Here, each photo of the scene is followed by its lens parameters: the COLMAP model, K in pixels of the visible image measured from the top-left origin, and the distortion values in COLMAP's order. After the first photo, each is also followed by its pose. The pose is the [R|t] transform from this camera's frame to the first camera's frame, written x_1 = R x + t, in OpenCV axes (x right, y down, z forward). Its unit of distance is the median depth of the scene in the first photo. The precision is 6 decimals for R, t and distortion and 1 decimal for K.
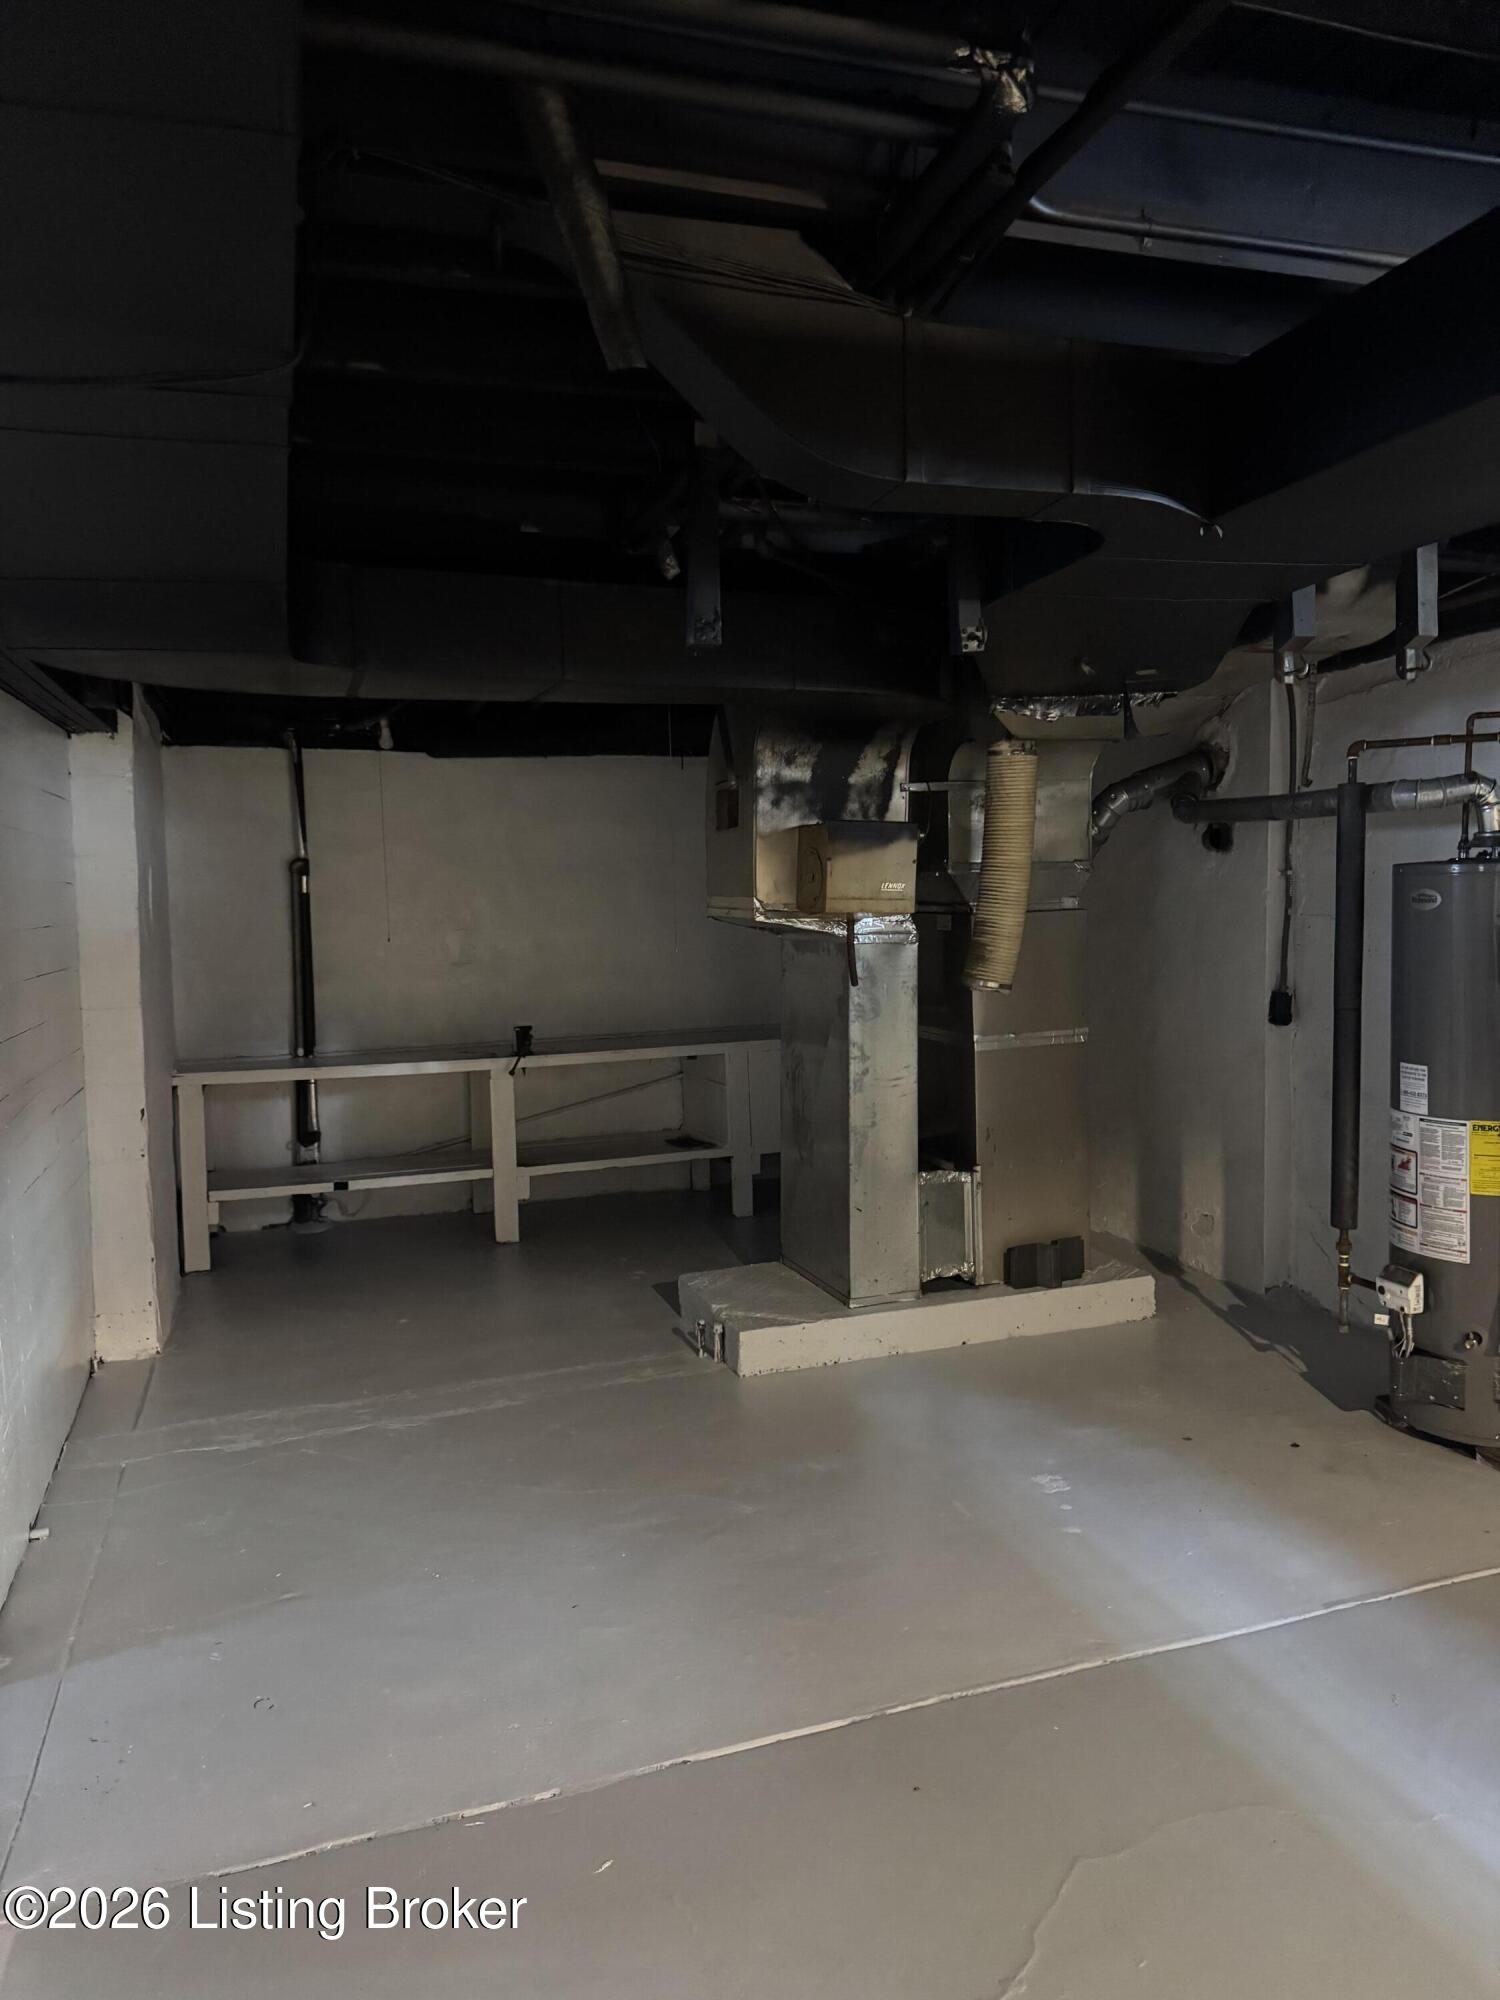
lens RADIAL K [[1421.3, 0, 720.1], [0, 1421.3, 1002.4], [0, 0, 1]] dist [0.126743, -0.184088]
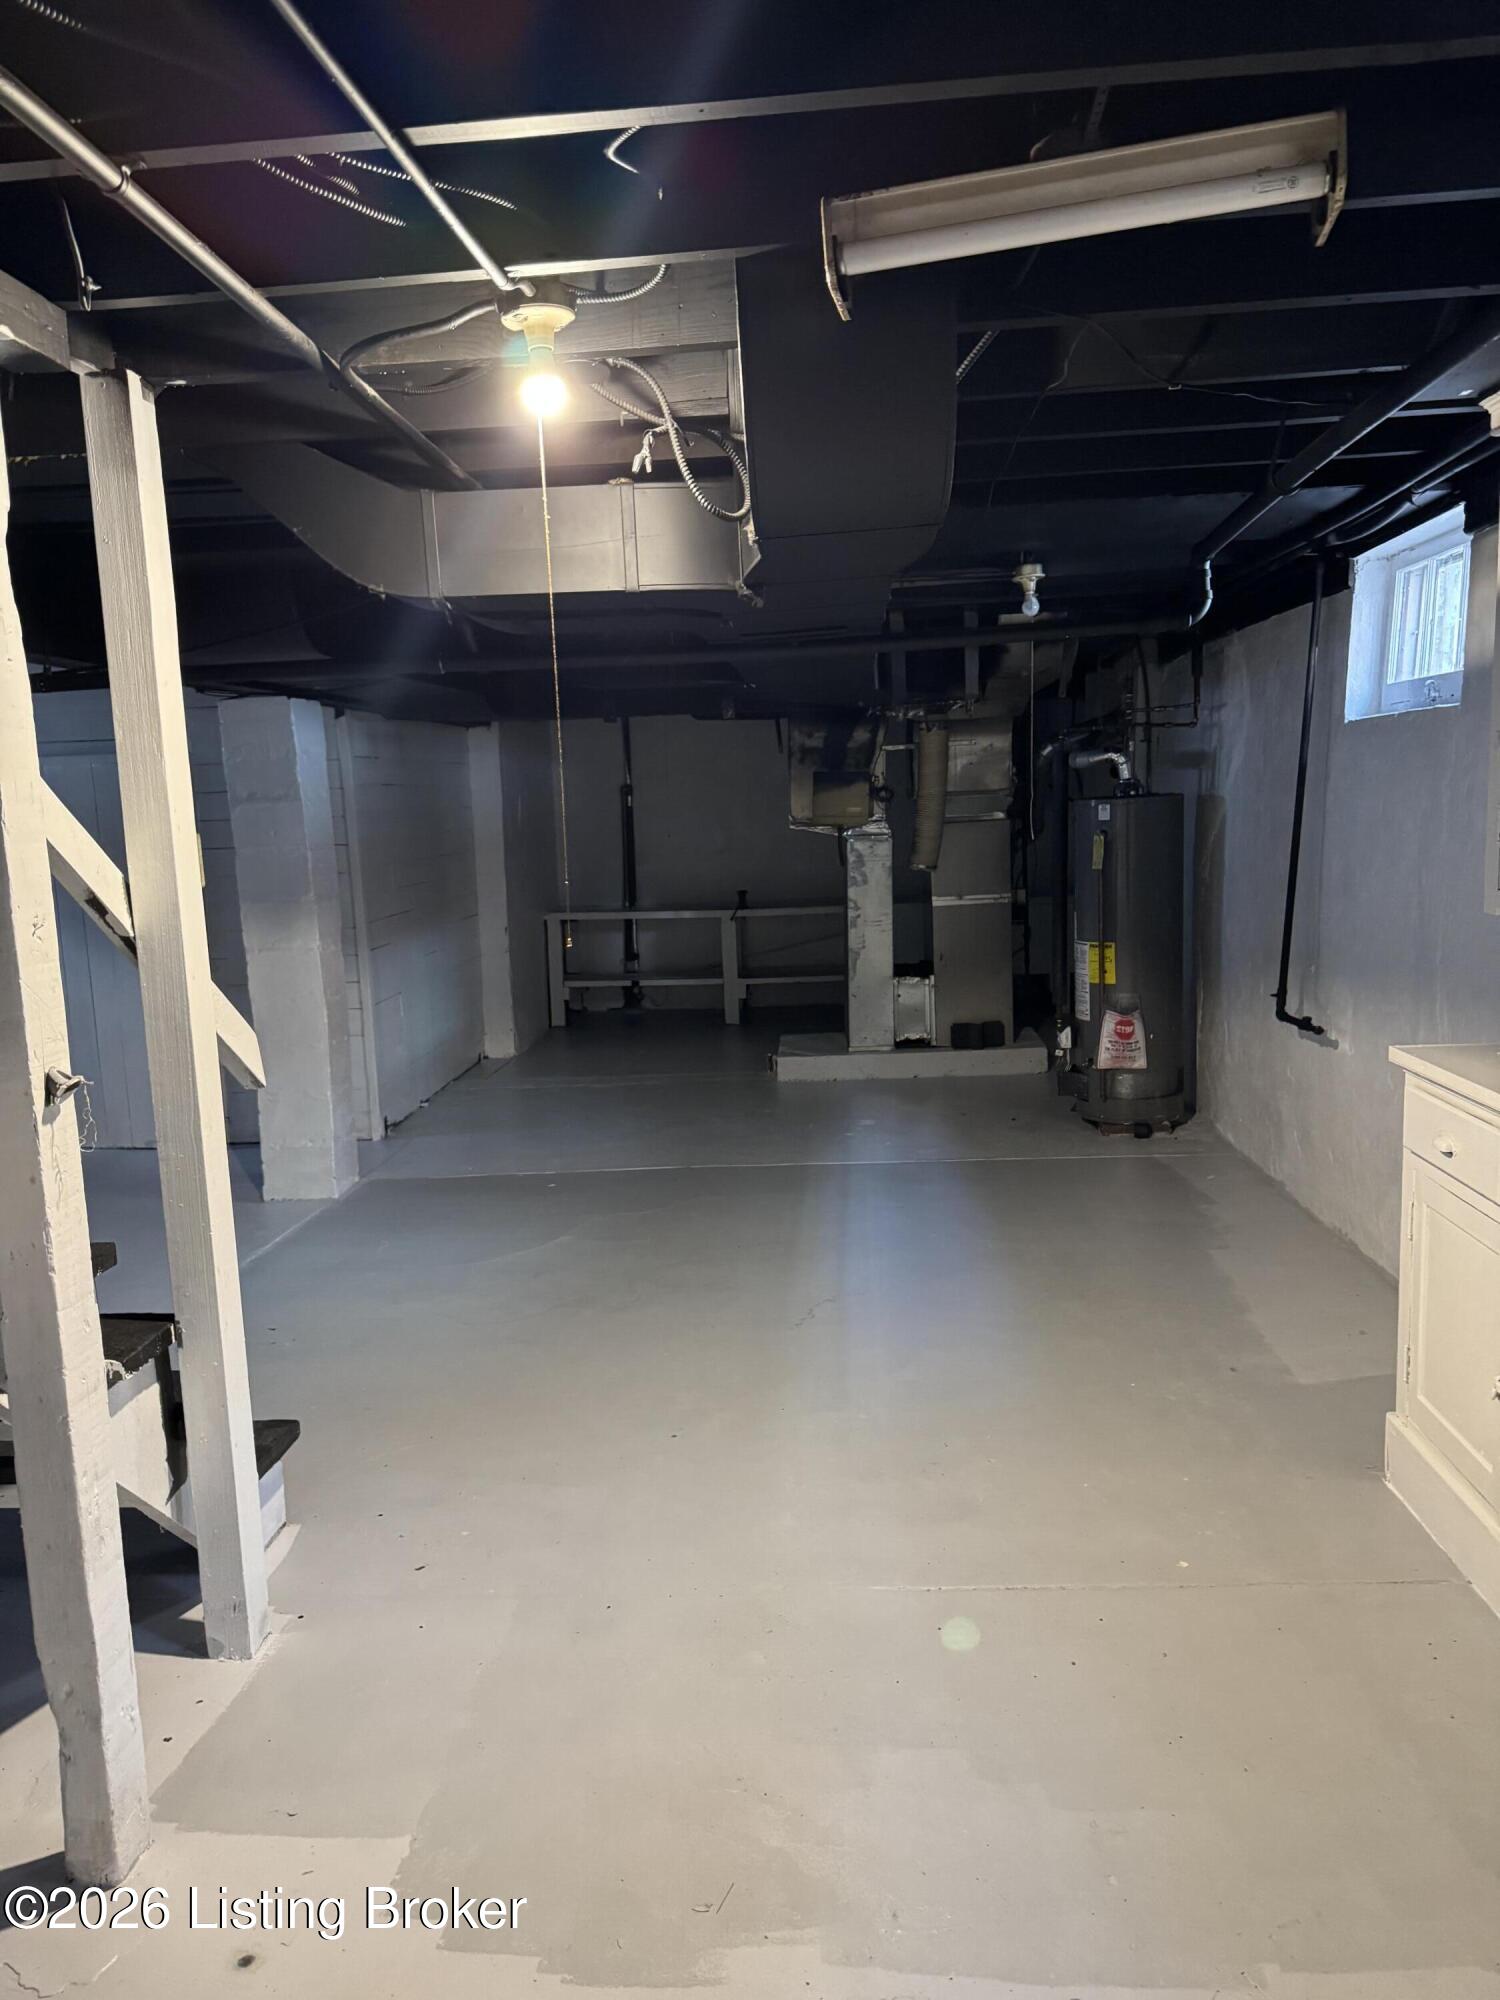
lens RADIAL K [[1398.6, 0, 749.0], [0, 1398.6, 1003.3], [0, 0, 1]] dist [0.130761, -0.166222]
pose [[0.930283, 0.046629, -0.363866, 0.577076], [-0.016404, 0.996184, 0.085720, 0.010075], [0.366474, -0.073775, 0.927499, -0.603924]]
